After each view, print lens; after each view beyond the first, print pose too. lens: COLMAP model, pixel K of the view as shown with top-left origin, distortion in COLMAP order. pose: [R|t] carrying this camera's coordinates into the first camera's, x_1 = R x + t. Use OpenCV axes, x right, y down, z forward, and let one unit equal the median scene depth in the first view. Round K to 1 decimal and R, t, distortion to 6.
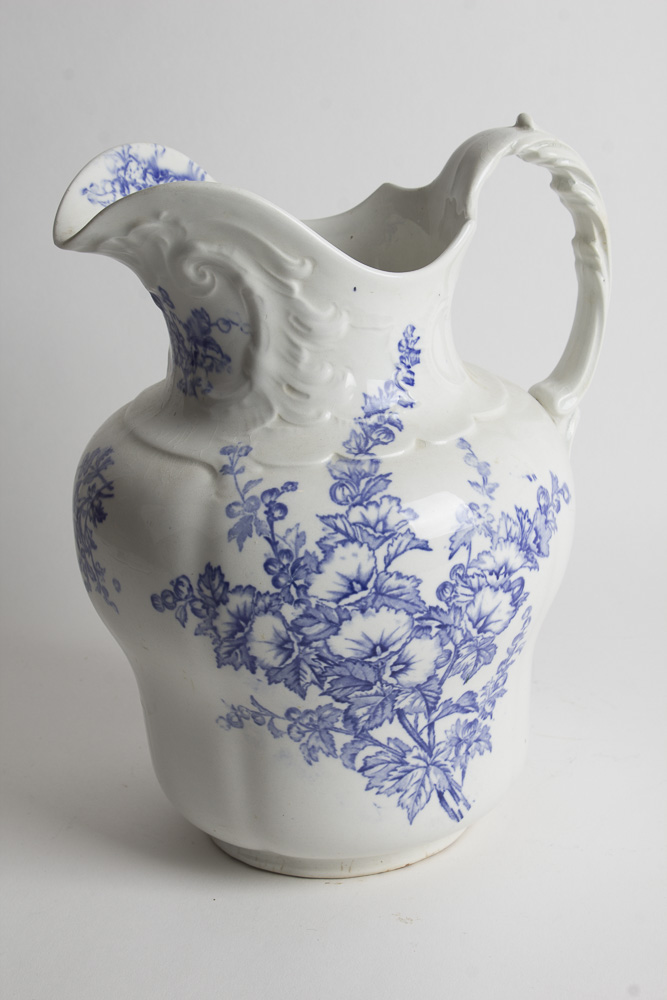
lens RADIAL K [[2054.9, 0, 336.9], [0, 2054.9, 499.6], [0, 0, 1]] dist [0.072670, 0.000000]
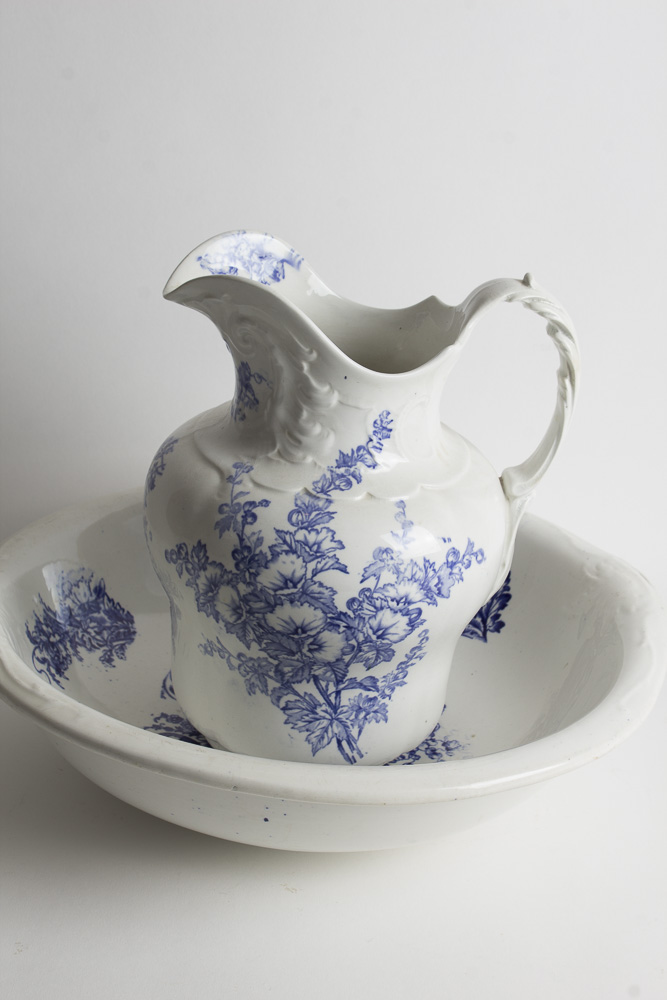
lens RADIAL K [[1850.5, 0, 334.1], [0, 1850.5, 499.4], [0, 0, 1]] dist [0.045532, 0.000000]
pose [[0.942175, 0.258611, -0.213134, 0.281792], [-0.245770, 0.965580, 0.085165, -0.124134], [0.227823, -0.027858, 0.973304, -0.216602]]
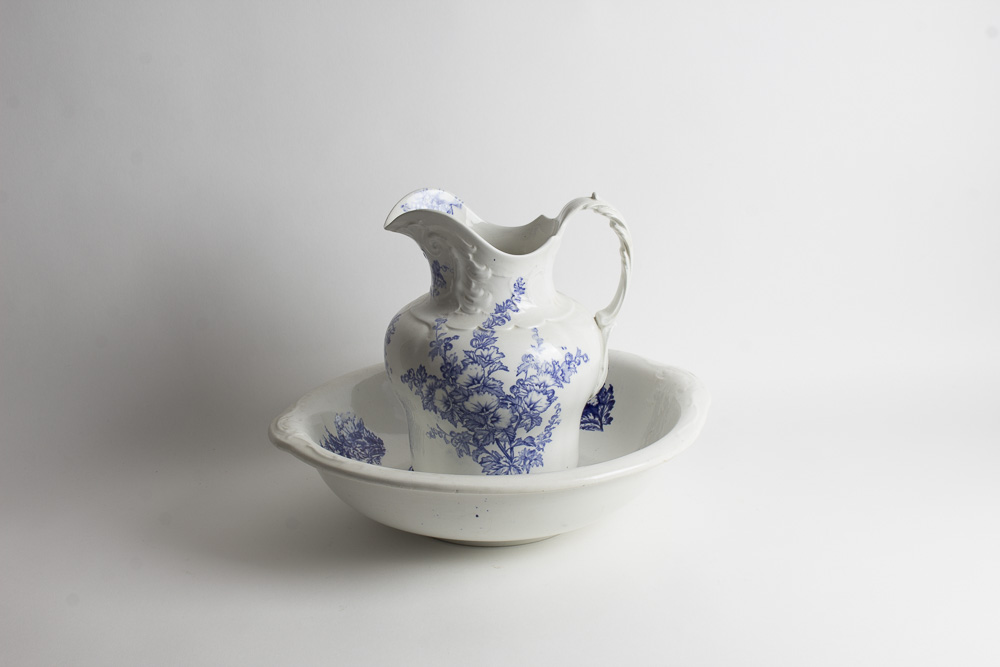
lens RADIAL K [[1614.6, 0, 497.6], [0, 1614.6, 331.3], [0, 0, 1]] dist [0.000510, 0.000000]
pose [[0.962587, 0.125425, -0.240199, 0.464213], [-0.134559, 0.990663, -0.021944, 0.020934], [0.235204, 0.053443, 0.970476, -0.808008]]
